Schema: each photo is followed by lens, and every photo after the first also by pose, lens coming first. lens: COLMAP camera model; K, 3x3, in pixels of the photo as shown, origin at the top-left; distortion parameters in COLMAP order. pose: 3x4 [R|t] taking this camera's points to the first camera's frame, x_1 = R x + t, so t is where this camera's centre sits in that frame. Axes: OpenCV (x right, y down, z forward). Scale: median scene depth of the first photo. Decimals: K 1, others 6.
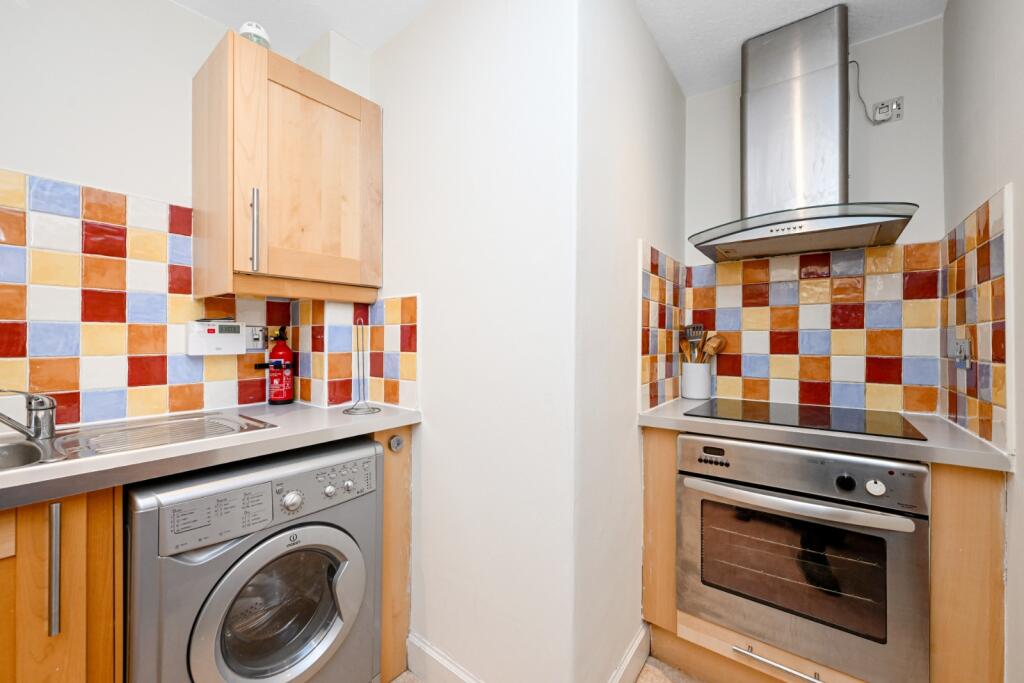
lens RADIAL K [[401.2, 0, 512.0], [0, 401.2, 341.5], [0, 0, 1]] dist [-0.001576, -0.000341]
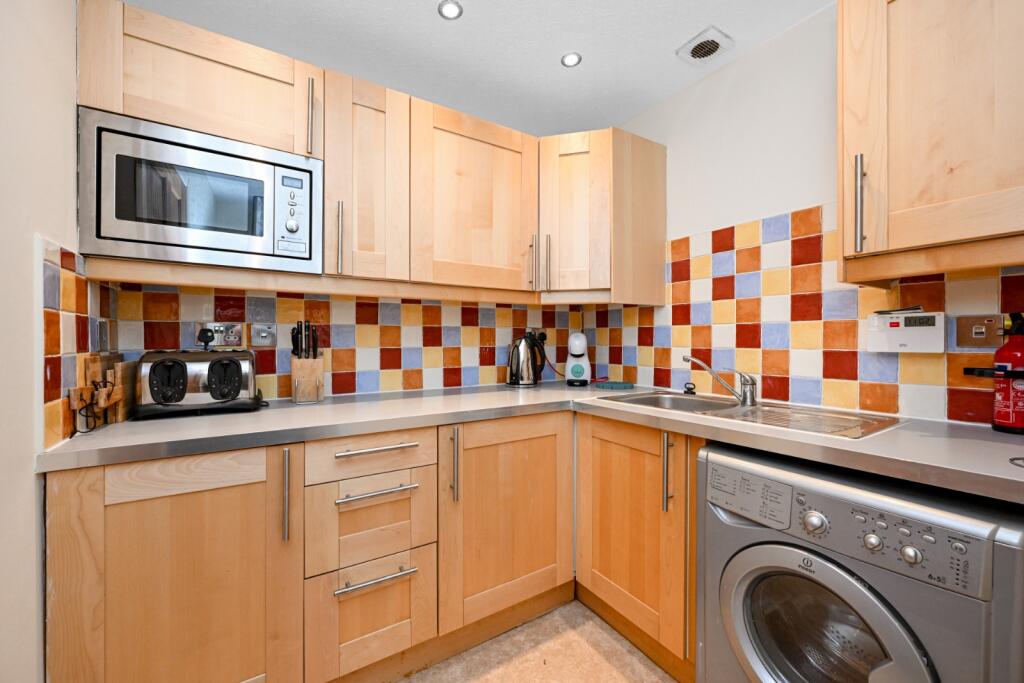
lens RADIAL K [[412.1, 0, 506.3], [0, 412.1, 342.1], [0, 0, 1]] dist [-0.001623, -0.000409]
pose [[-0.332918, 0.001924, -0.942954, 0.366629], [-0.006283, 0.999971, 0.004259, 0.013344], [0.942935, 0.007342, -0.332897, 0.502111]]
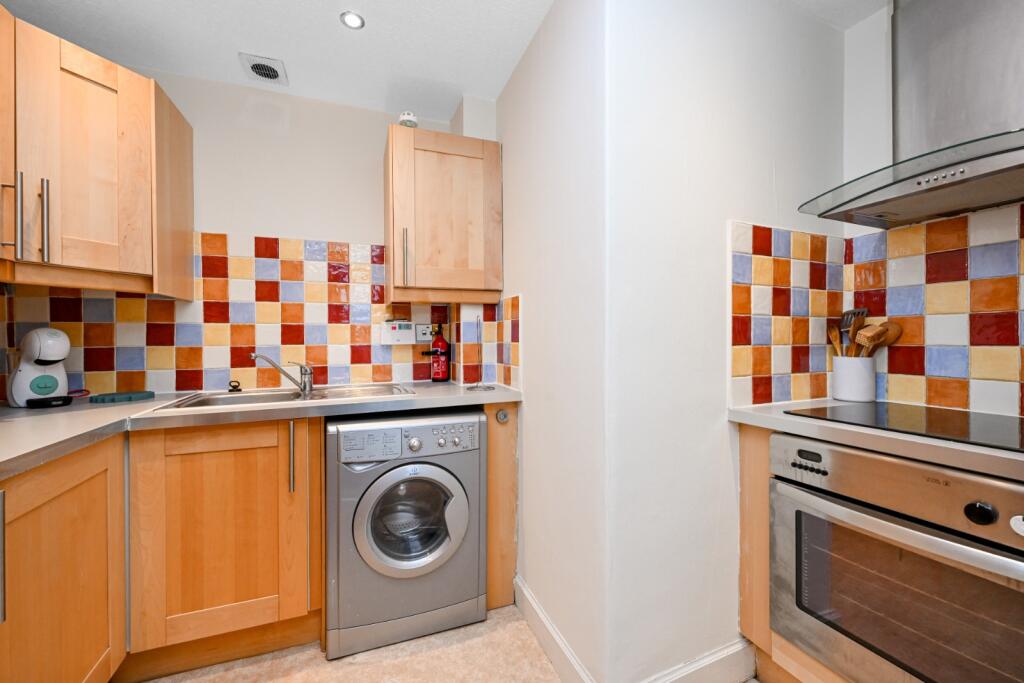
lens RADIAL K [[402.2, 0, 517.4], [0, 402.2, 339.6], [0, 0, 1]] dist [0.000196, -0.000027]
pose [[0.870662, -0.006213, -0.491842, 0.359644], [0.006991, 0.999976, -0.000255, 0.019212], [0.491832, -0.003216, 0.870684, -0.053847]]
